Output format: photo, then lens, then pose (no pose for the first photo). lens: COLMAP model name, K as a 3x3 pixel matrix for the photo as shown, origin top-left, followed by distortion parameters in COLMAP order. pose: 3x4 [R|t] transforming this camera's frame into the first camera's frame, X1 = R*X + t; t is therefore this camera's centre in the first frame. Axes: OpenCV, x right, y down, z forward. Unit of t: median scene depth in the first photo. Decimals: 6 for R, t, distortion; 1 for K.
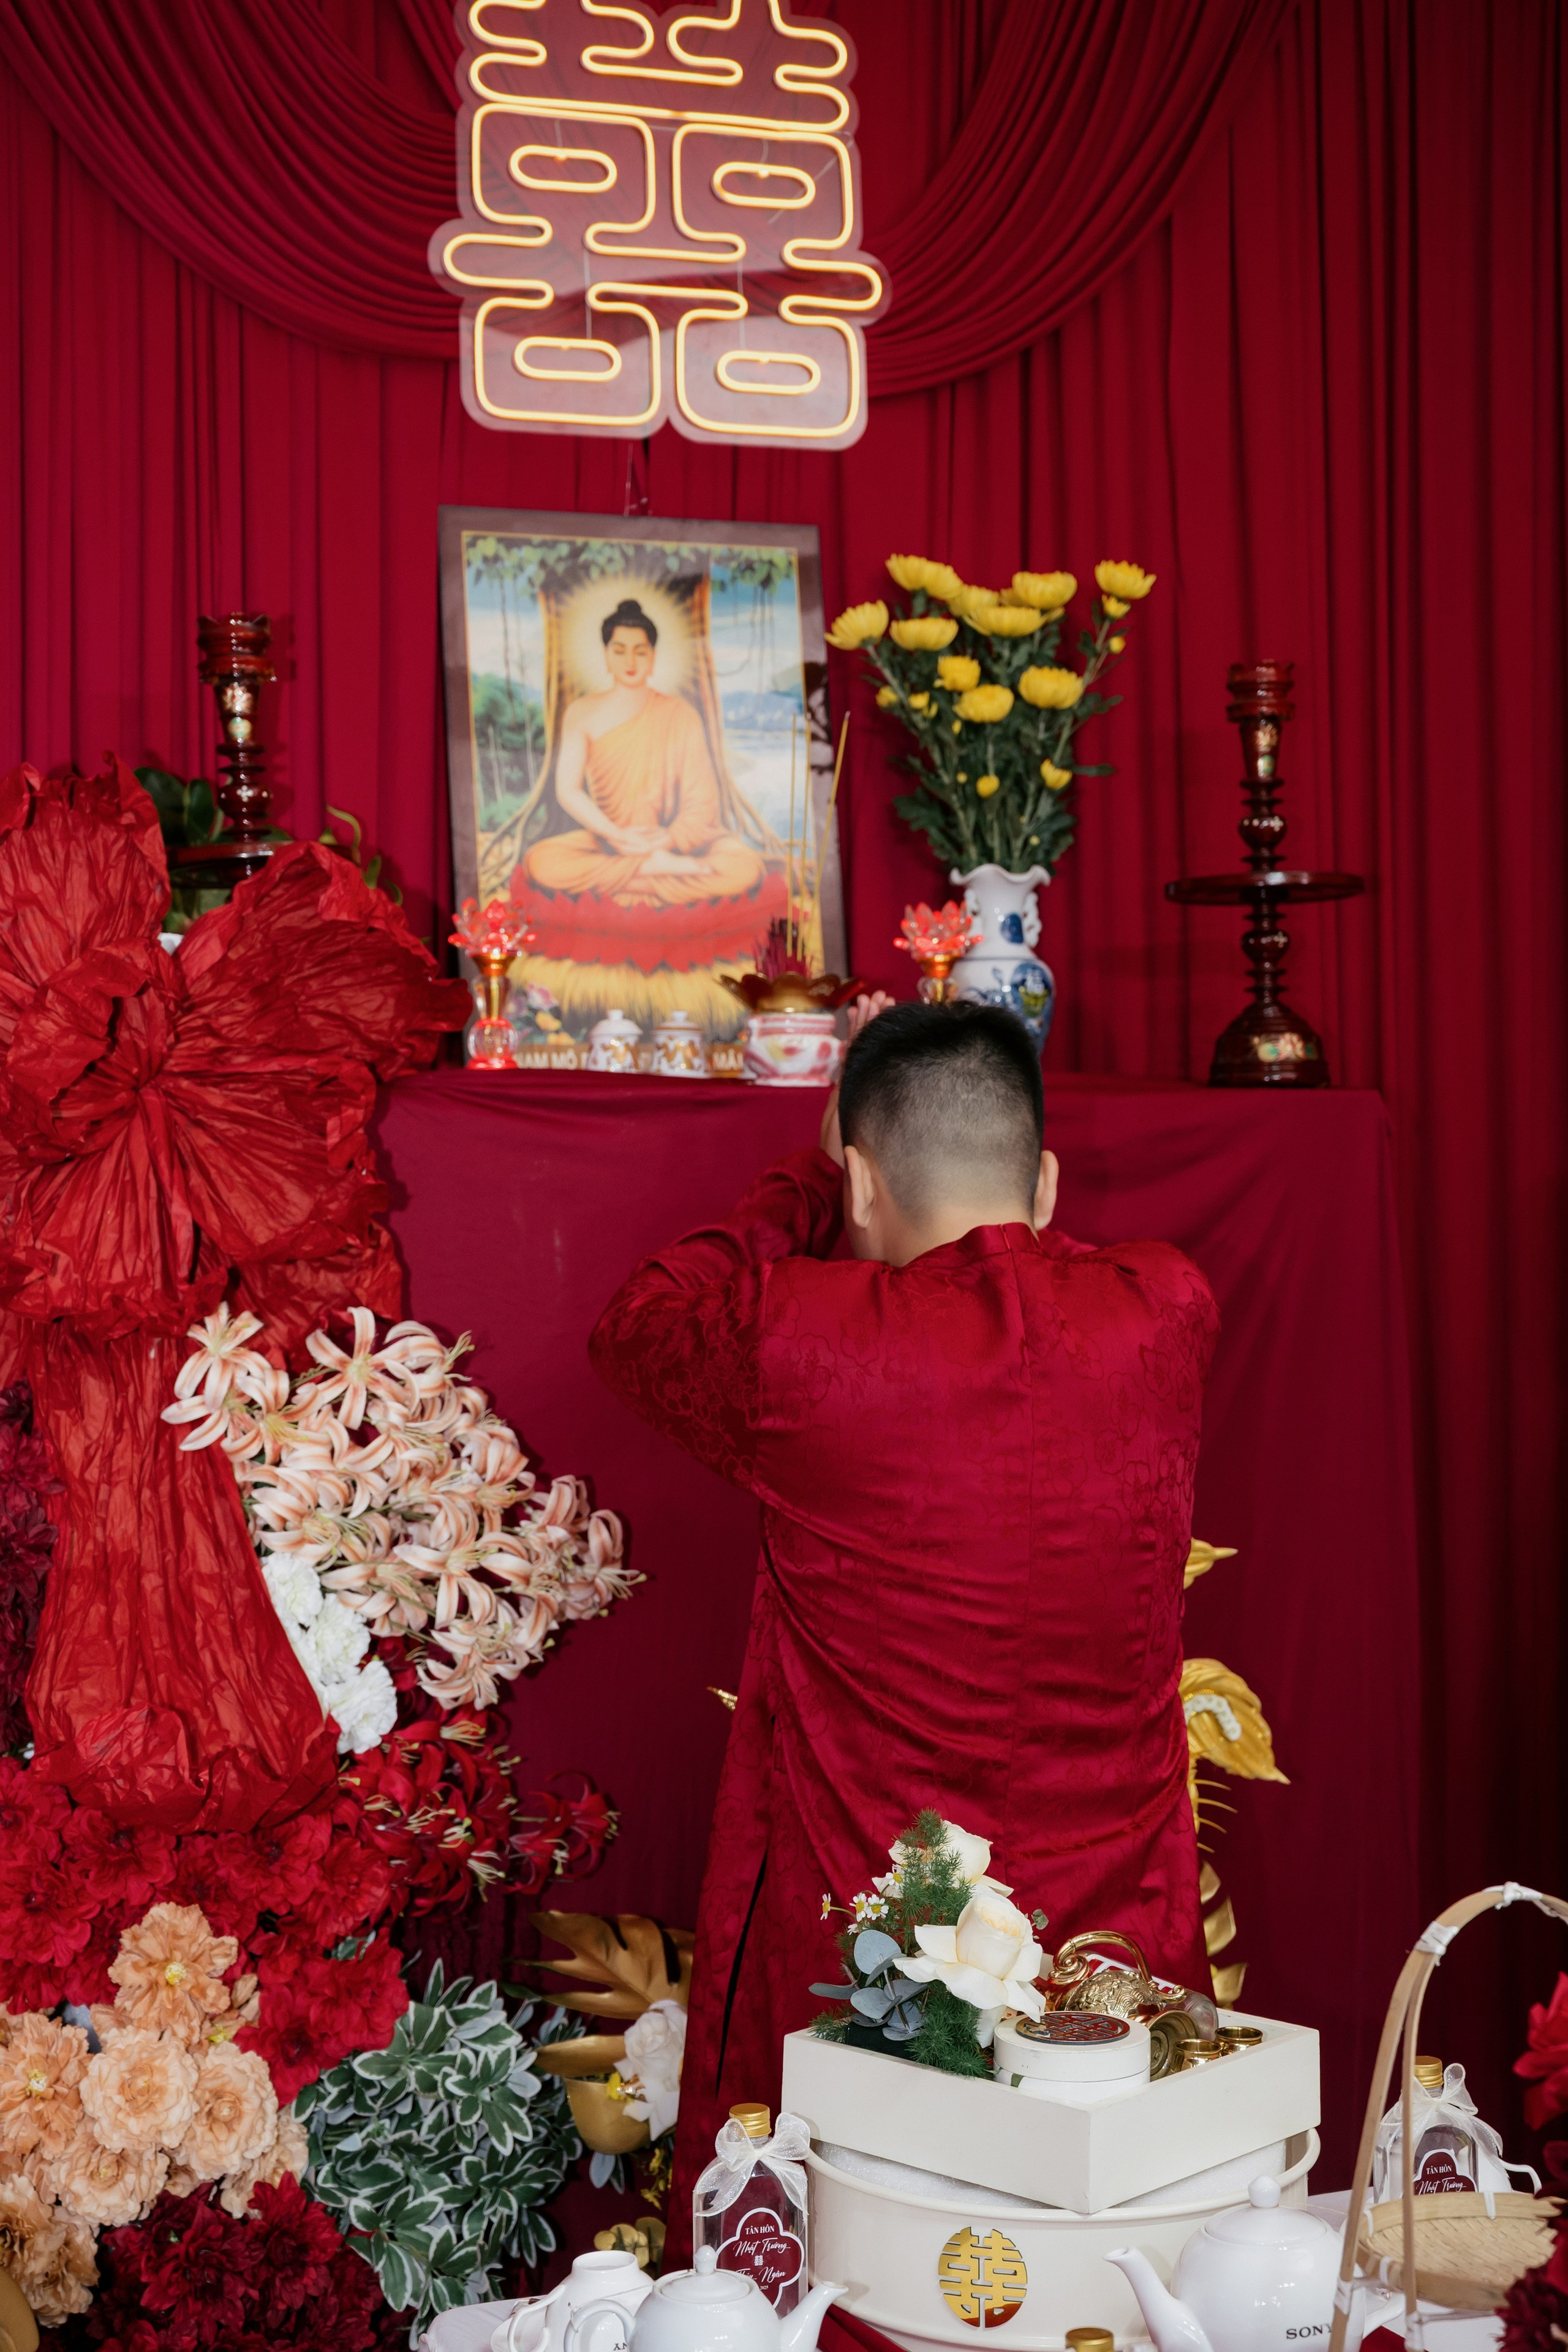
lens RADIAL K [[3449.0, 0, 790.8], [0, 3449.0, 1192.6], [0, 0, 1]] dist [0.008024, 0.000000]
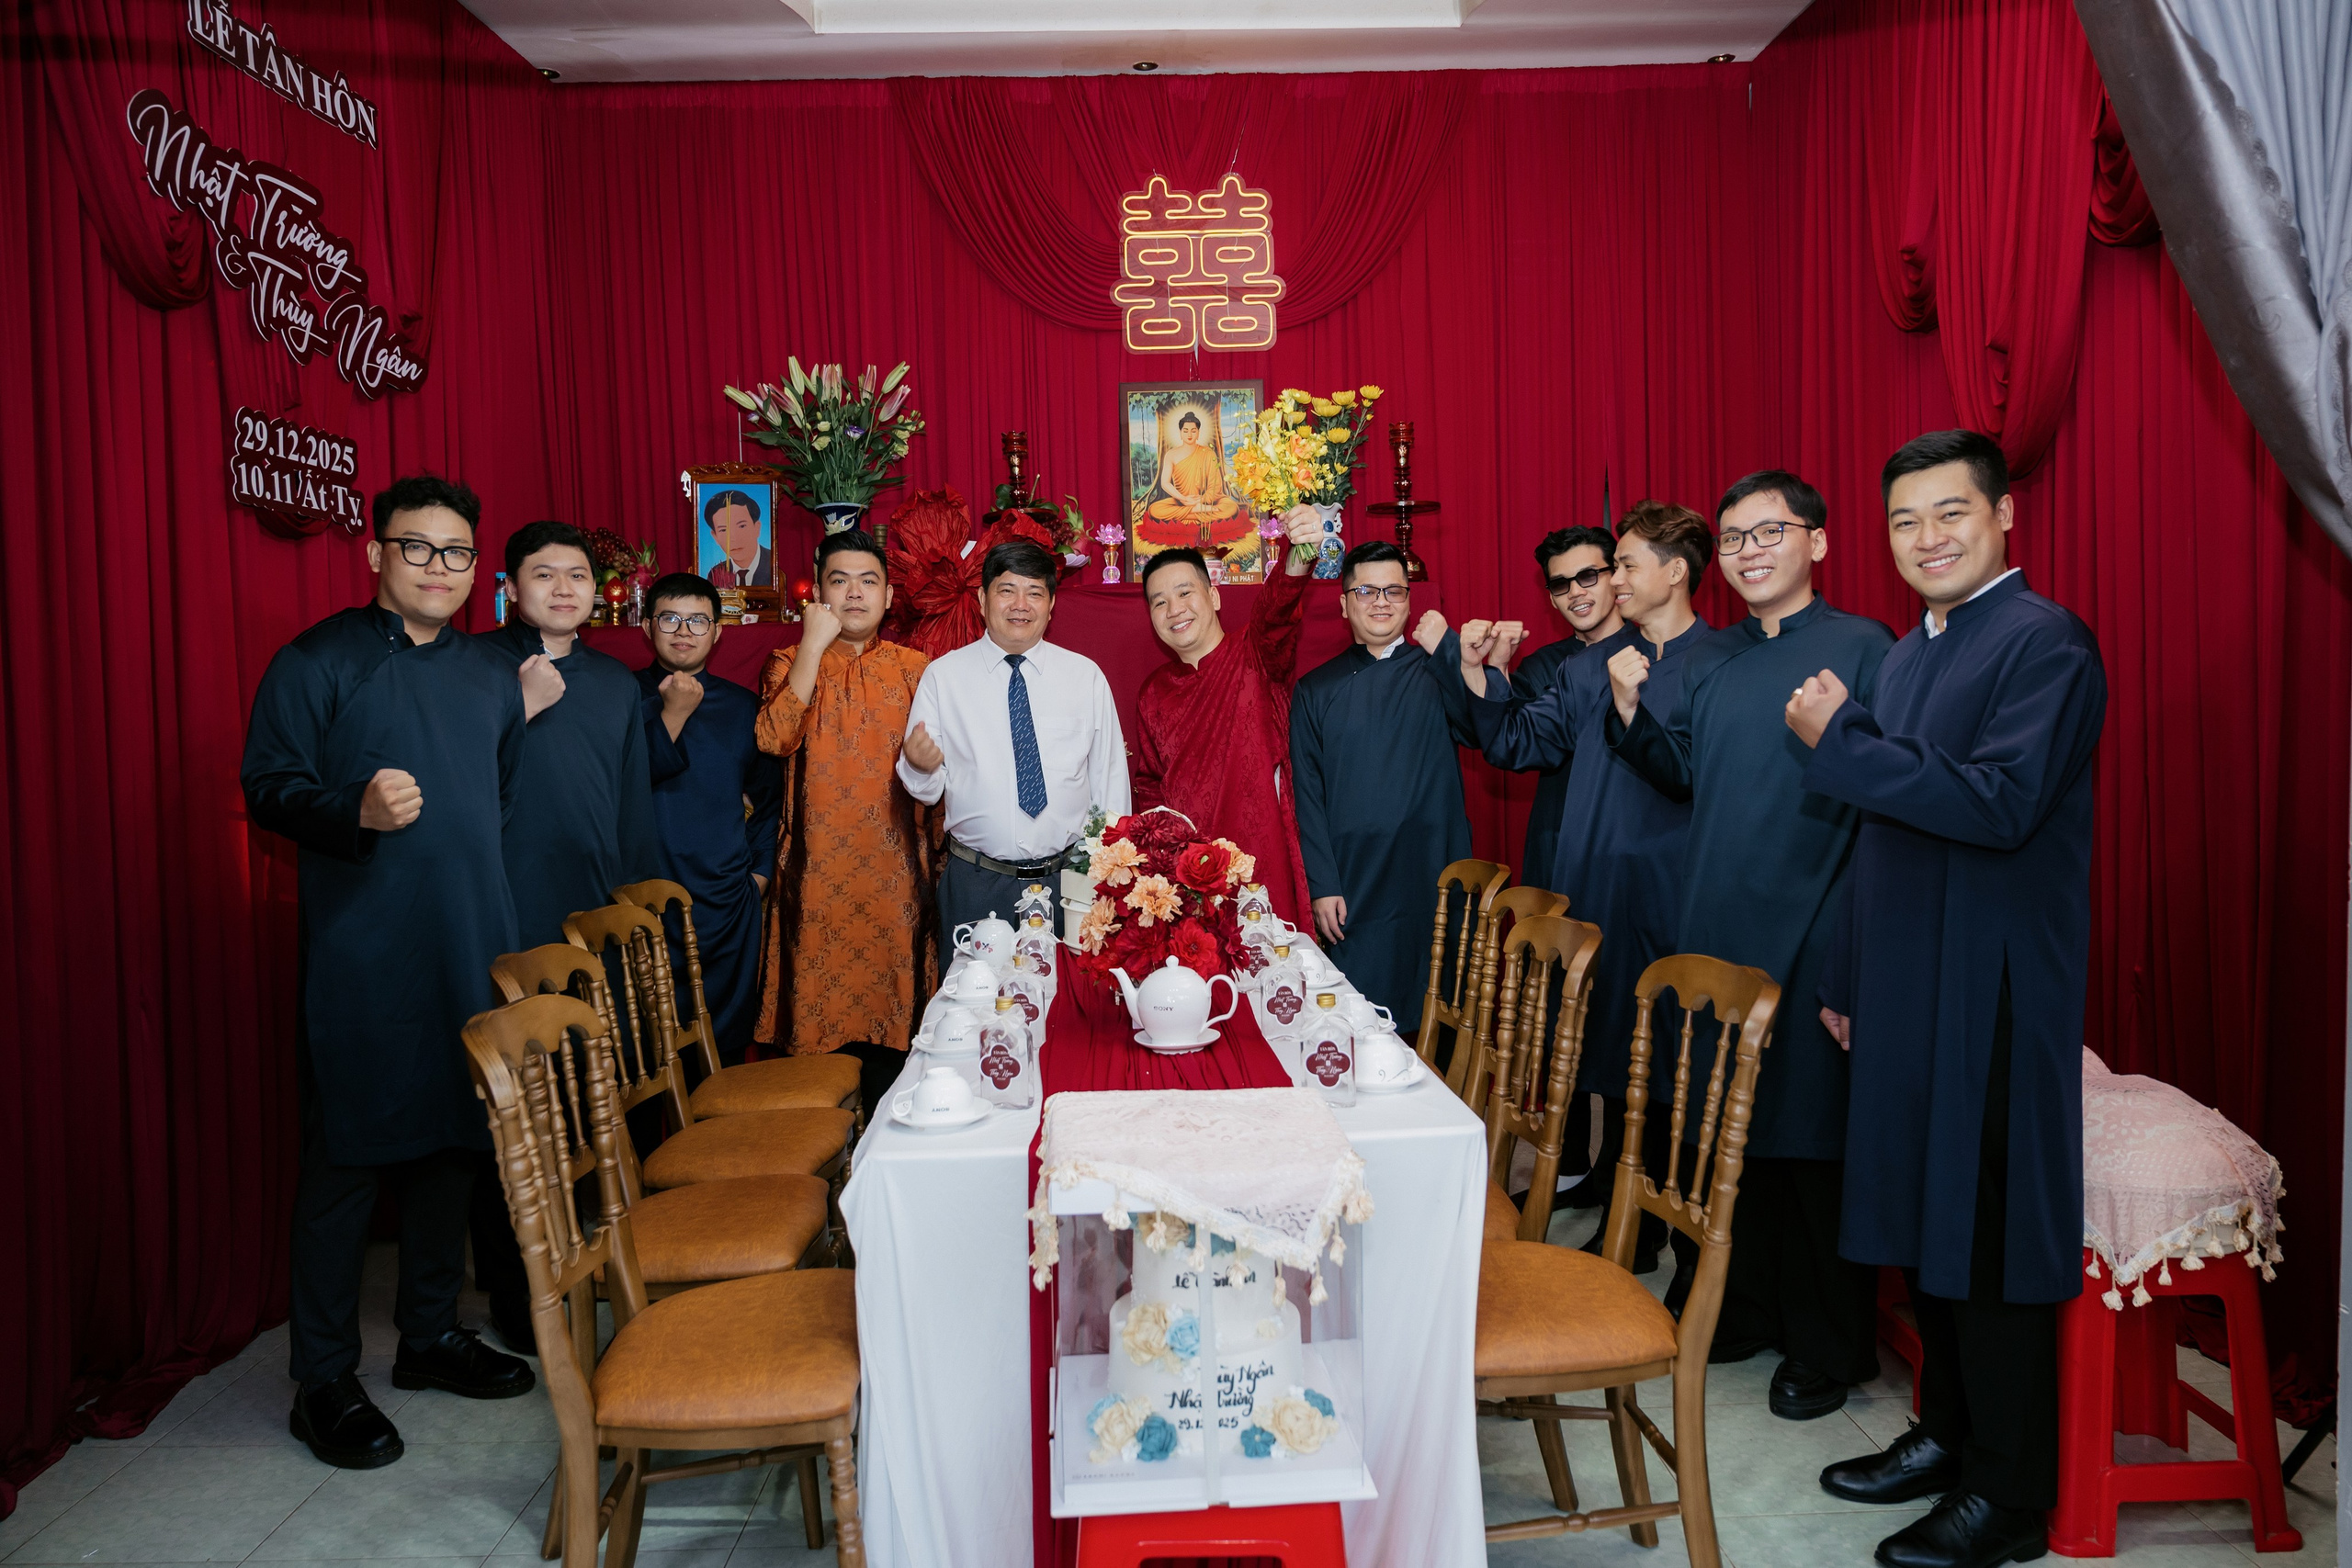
lens RADIAL K [[1620.2, 0, 1167.5], [0, 1620.2, 785.0], [0, 0, 1]] dist [-0.022845, 0.024469]
pose [[0.953172, 0.004411, -0.302396, 0.337193], [0.018414, 0.997192, 0.072588, 0.031640], [0.301867, -0.074757, 0.950414, -0.261234]]
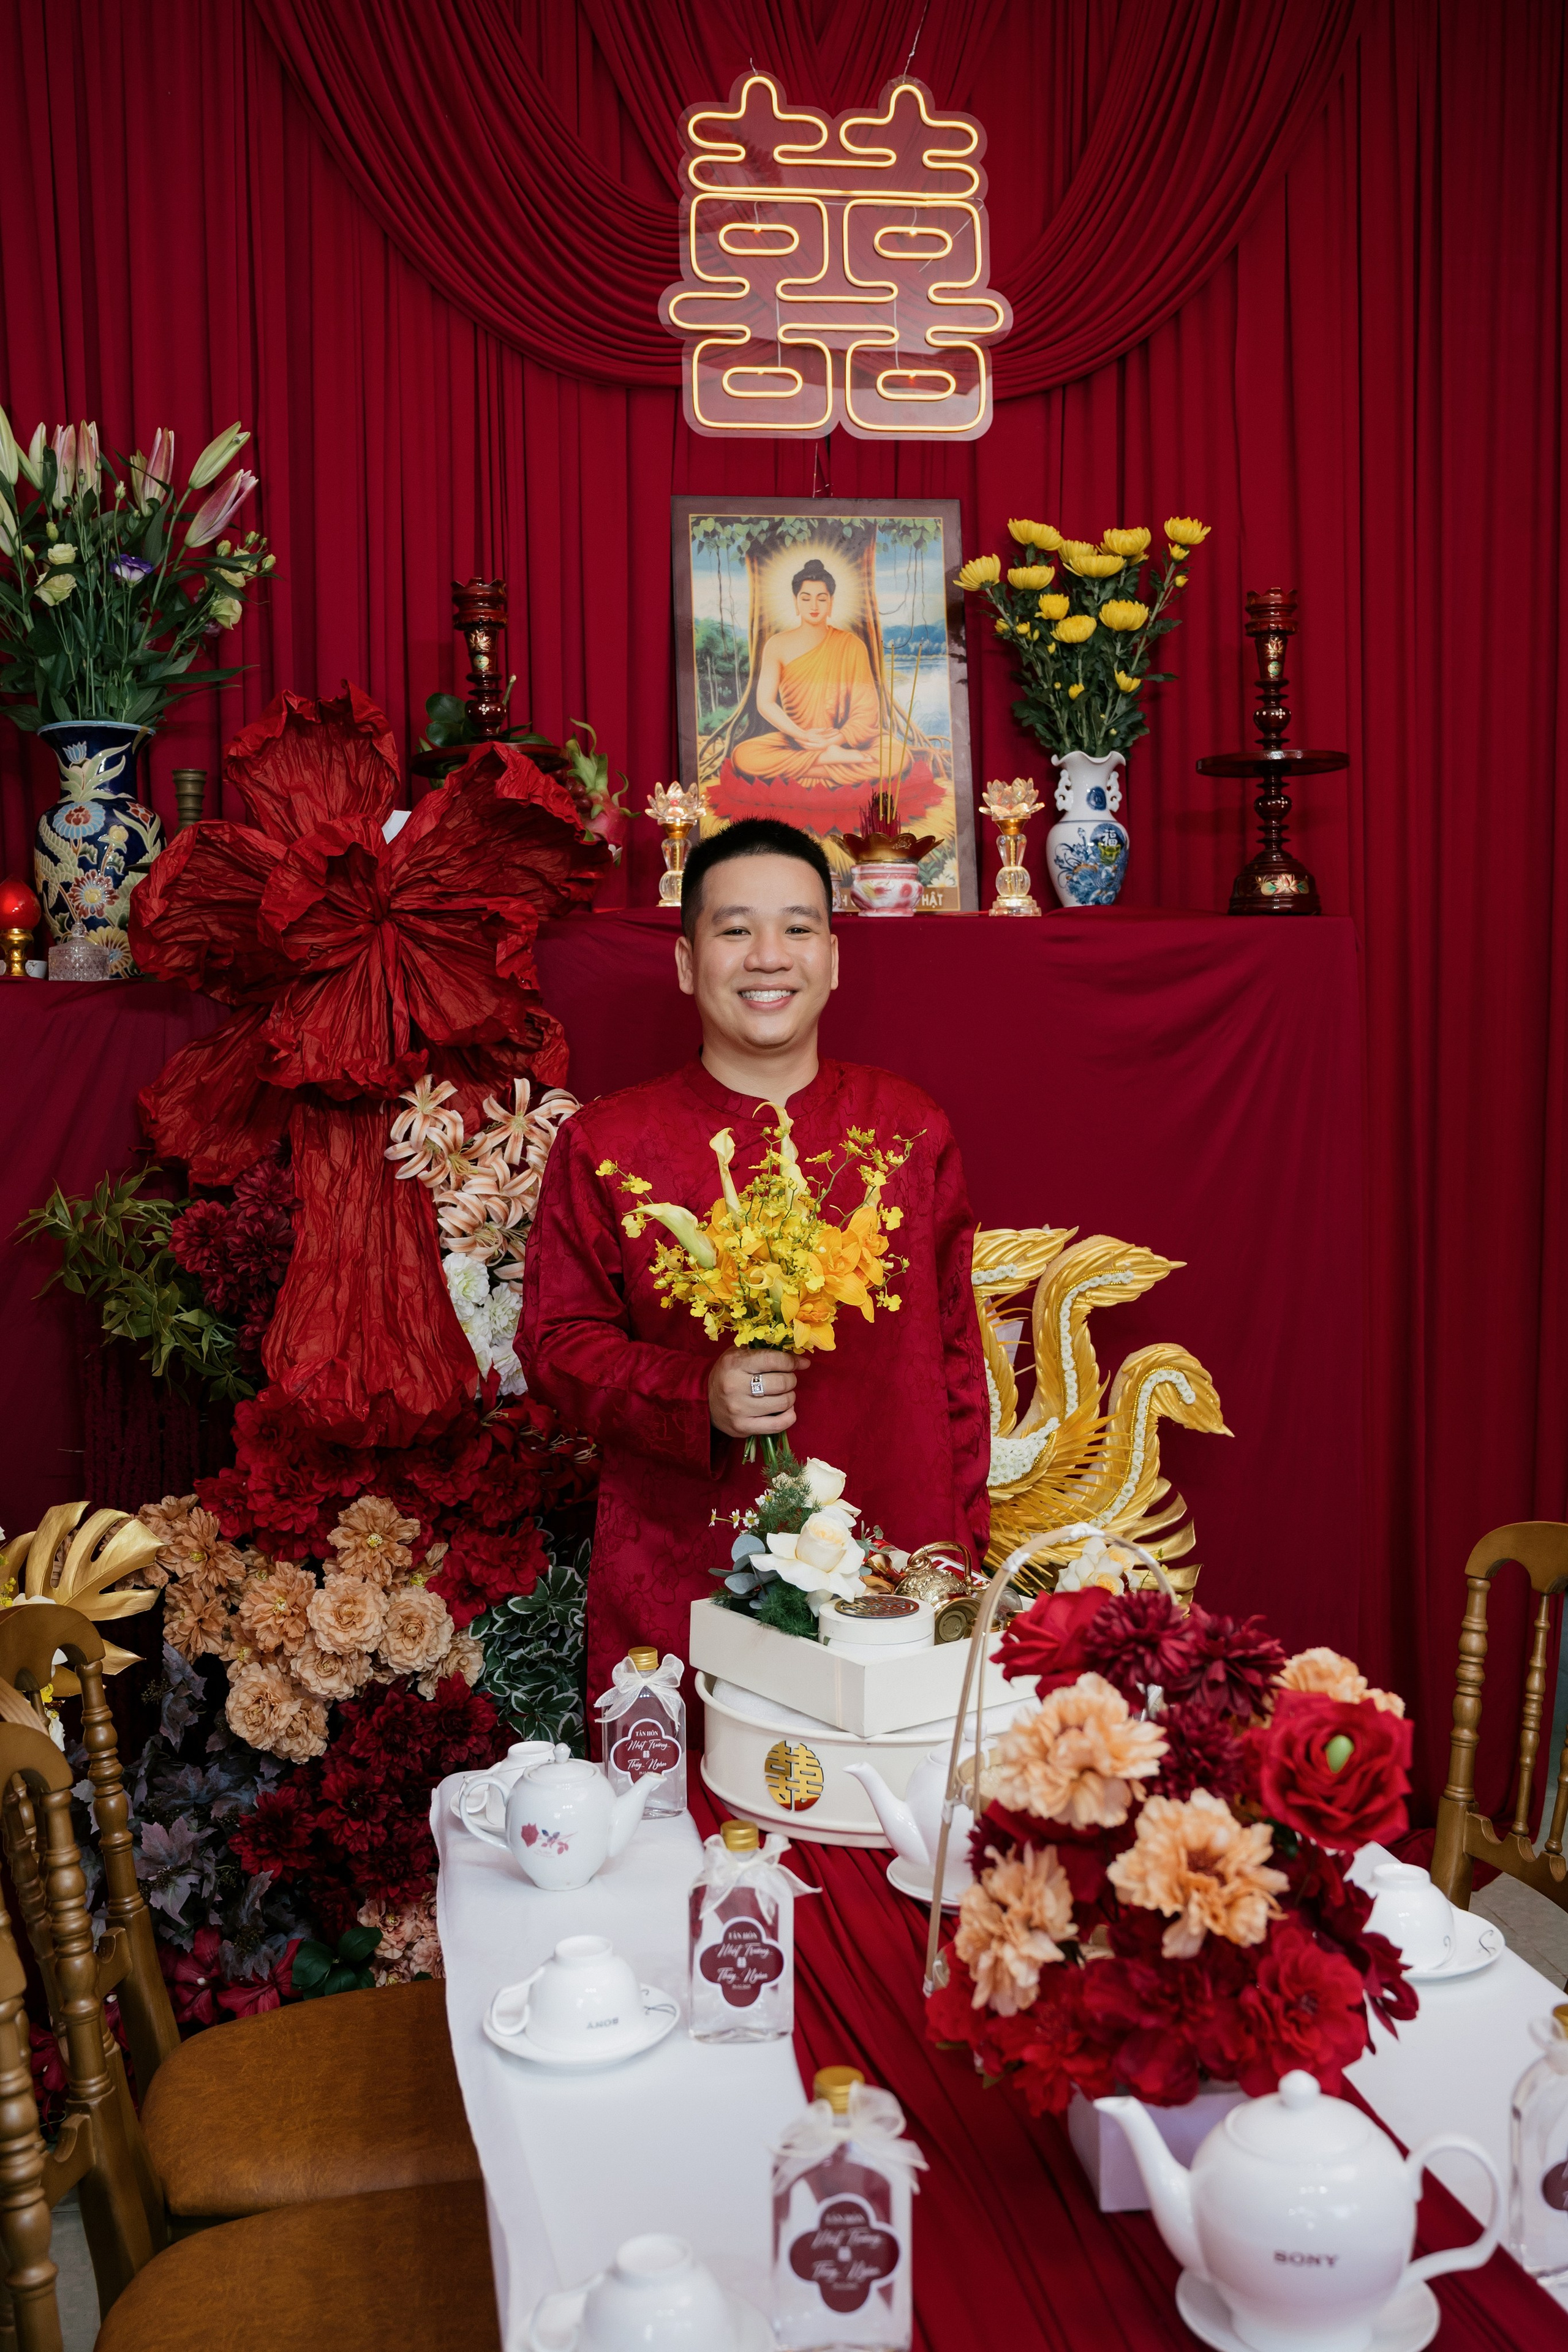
lens RADIAL K [[2475.1, 0, 789.5], [0, 2475.1, 1157.3], [0, 0, 1]] dist [0.008366, 0.000000]
pose [[0.982285, 0.007881, -0.187228, 0.131639], [0.003478, 0.998176, 0.060263, 0.004119], [0.187361, -0.059847, 0.980466, 0.029592]]
